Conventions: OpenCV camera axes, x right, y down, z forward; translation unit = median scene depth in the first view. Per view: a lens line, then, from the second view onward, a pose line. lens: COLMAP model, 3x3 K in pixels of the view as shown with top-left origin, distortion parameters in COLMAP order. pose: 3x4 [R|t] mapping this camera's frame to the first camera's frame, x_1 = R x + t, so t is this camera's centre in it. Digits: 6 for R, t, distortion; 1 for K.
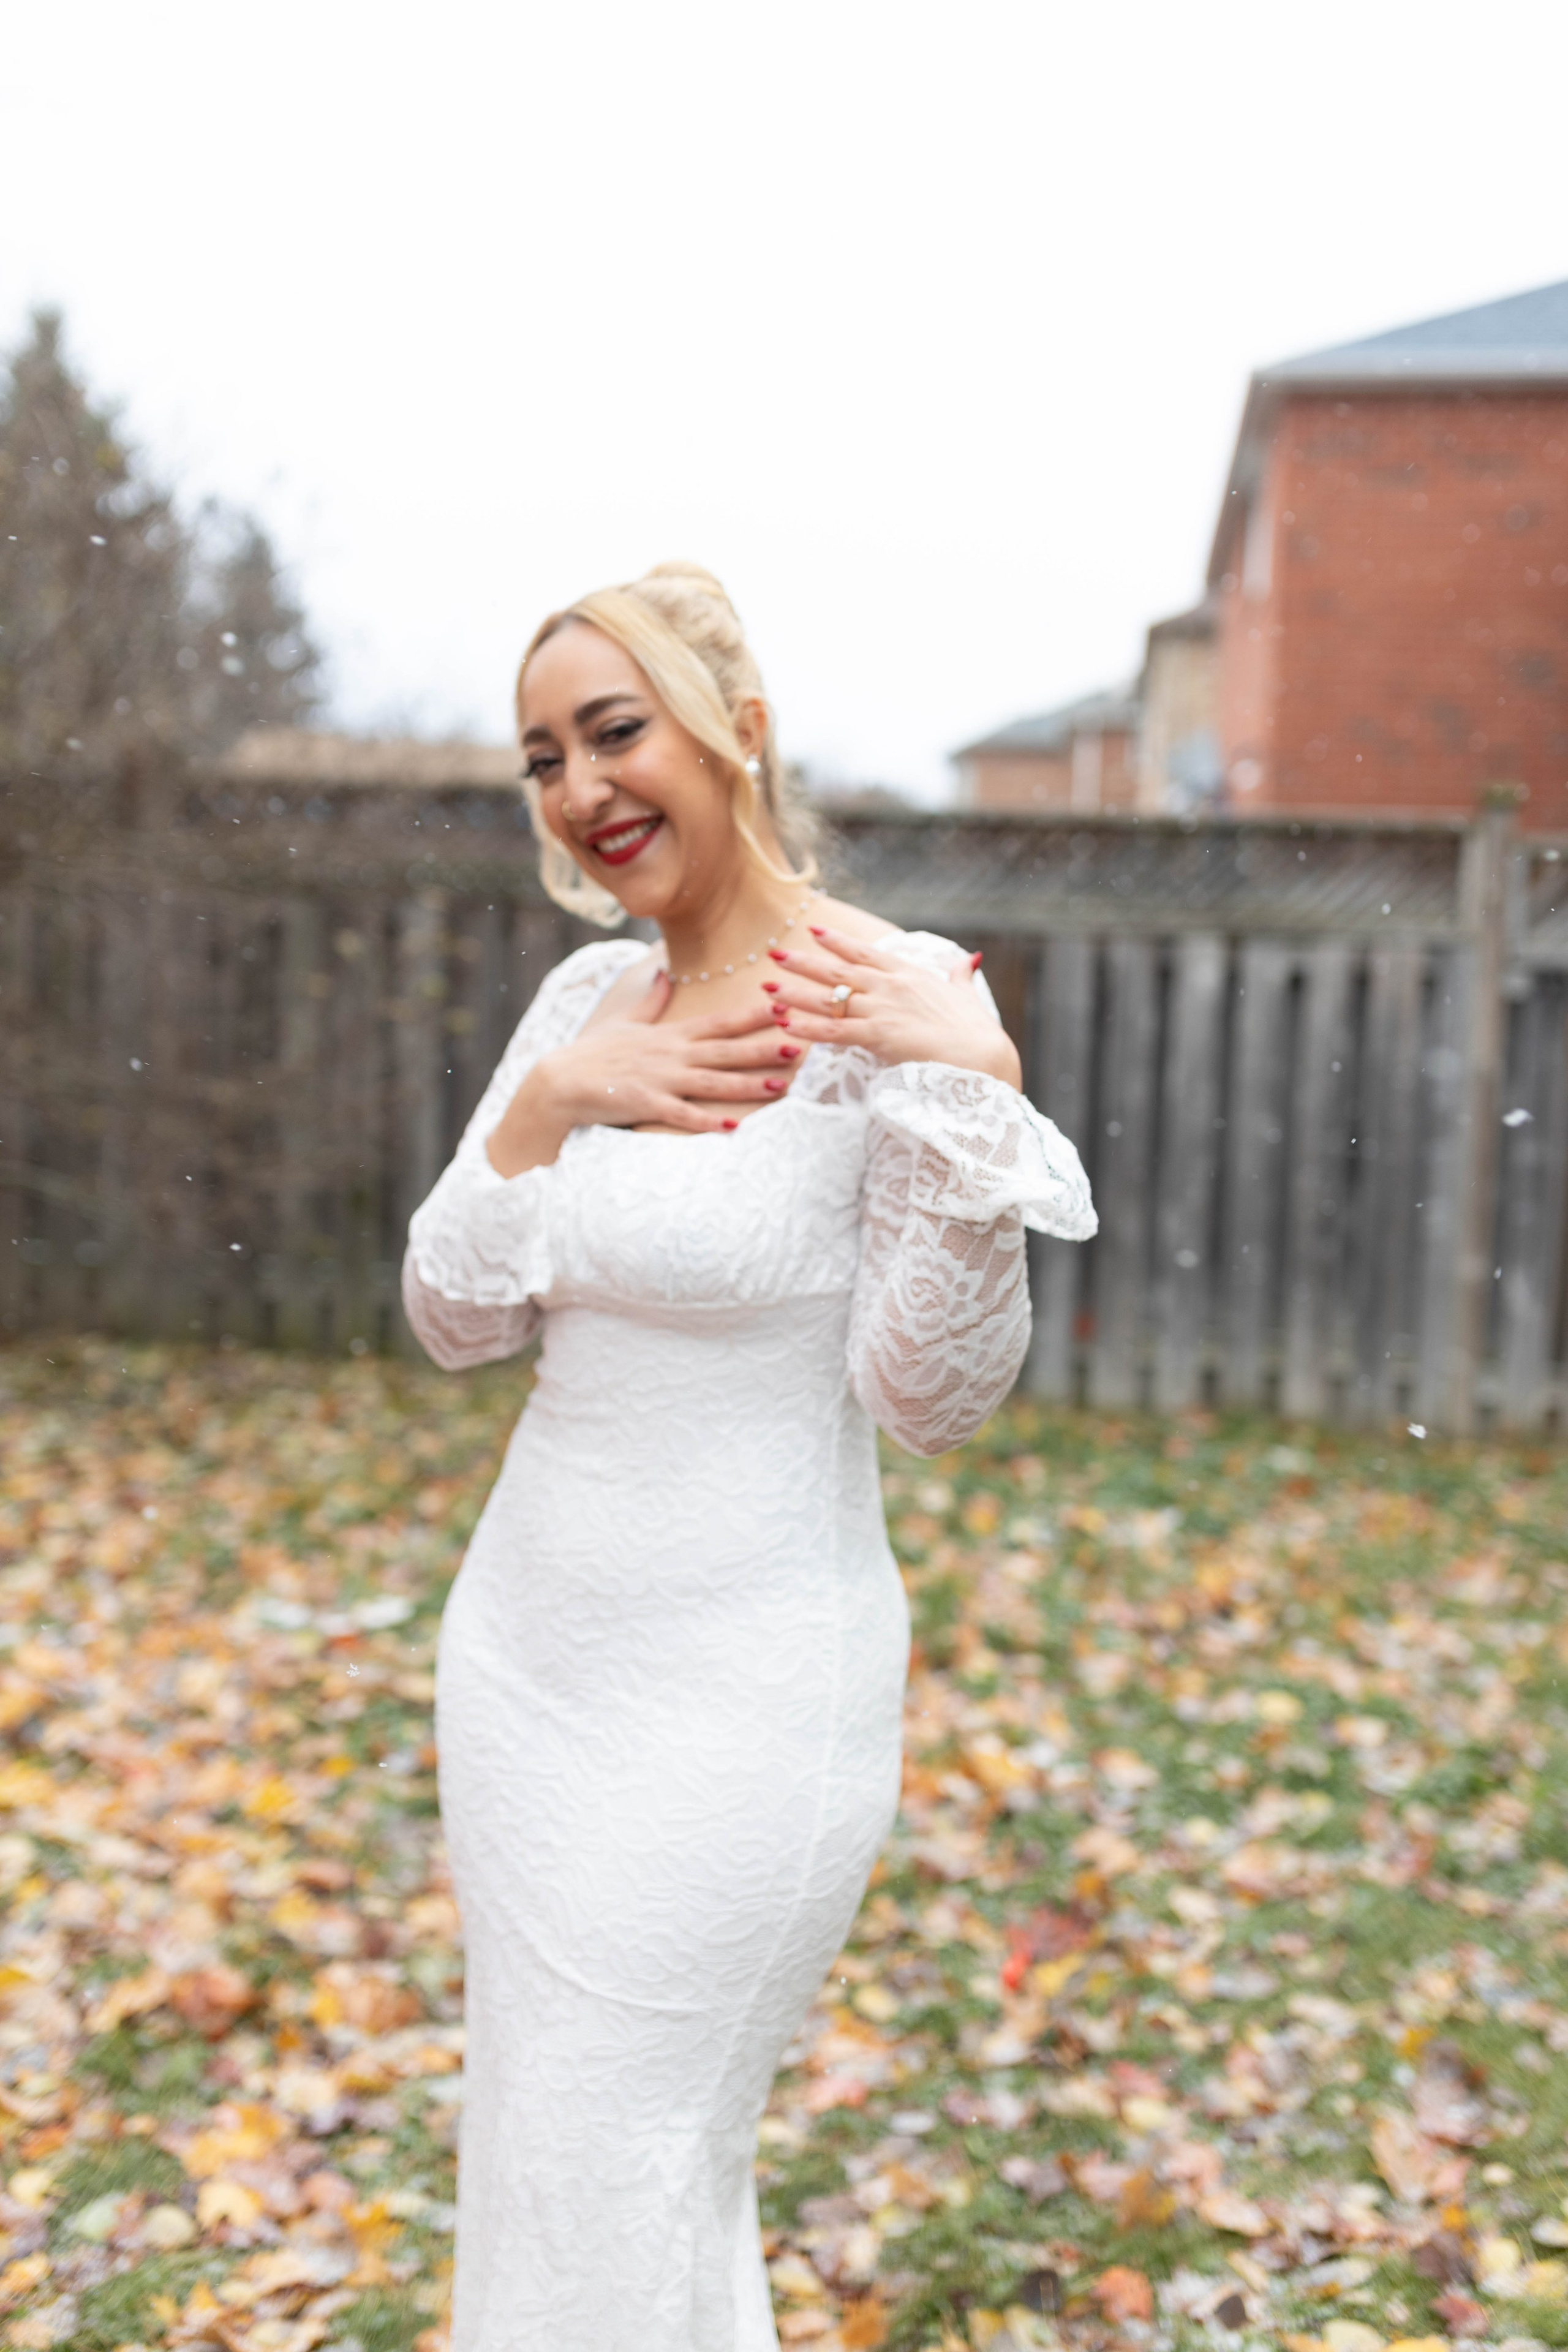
lens RADIAL K [[2592.4, 0, 784.0], [0, 2592.4, 1176.0], [0, 0, 1]] dist [0.010626, 0.011305]
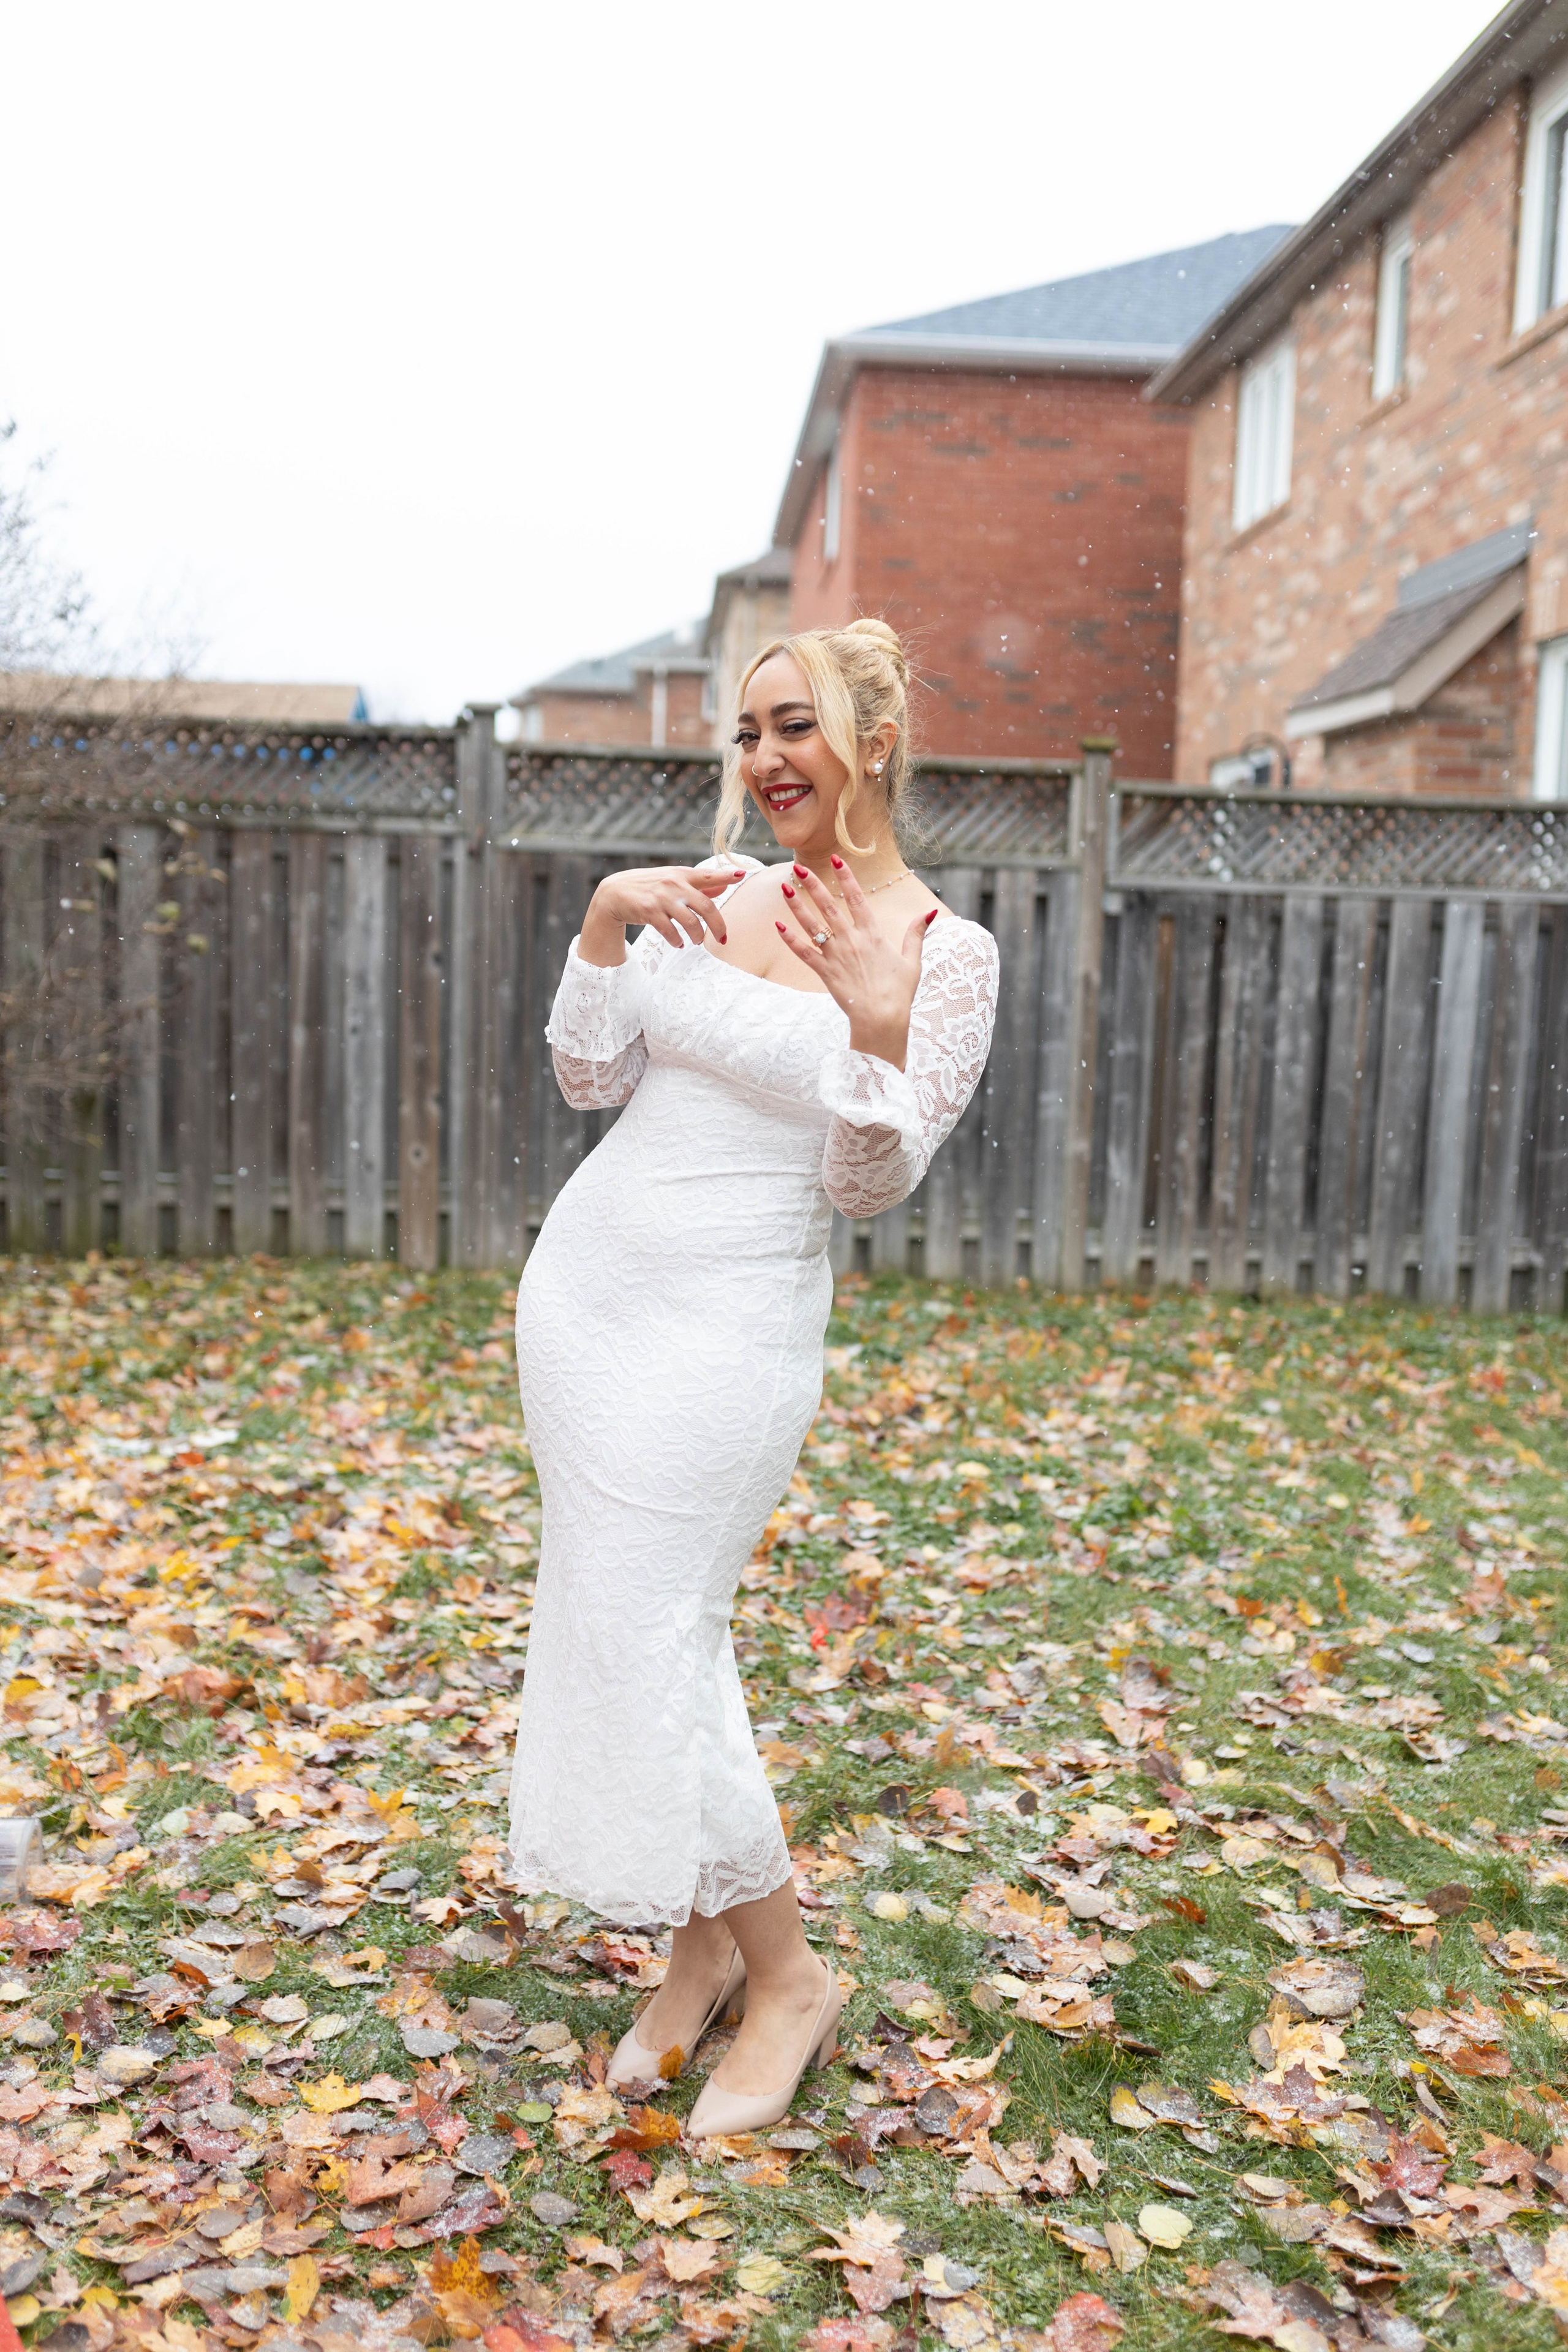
lens RADIAL K [[2592.4, 0, 784.0], [0, 2592.4, 1176.0], [0, 0, 1]] dist [0.010626, 0.011305]
pose [[0.984255, -0.018380, 0.175794, -0.152198], [0.014361, 0.999606, 0.024103, 0.036113], [-0.176168, -0.021199, 0.984132, -0.288707]]
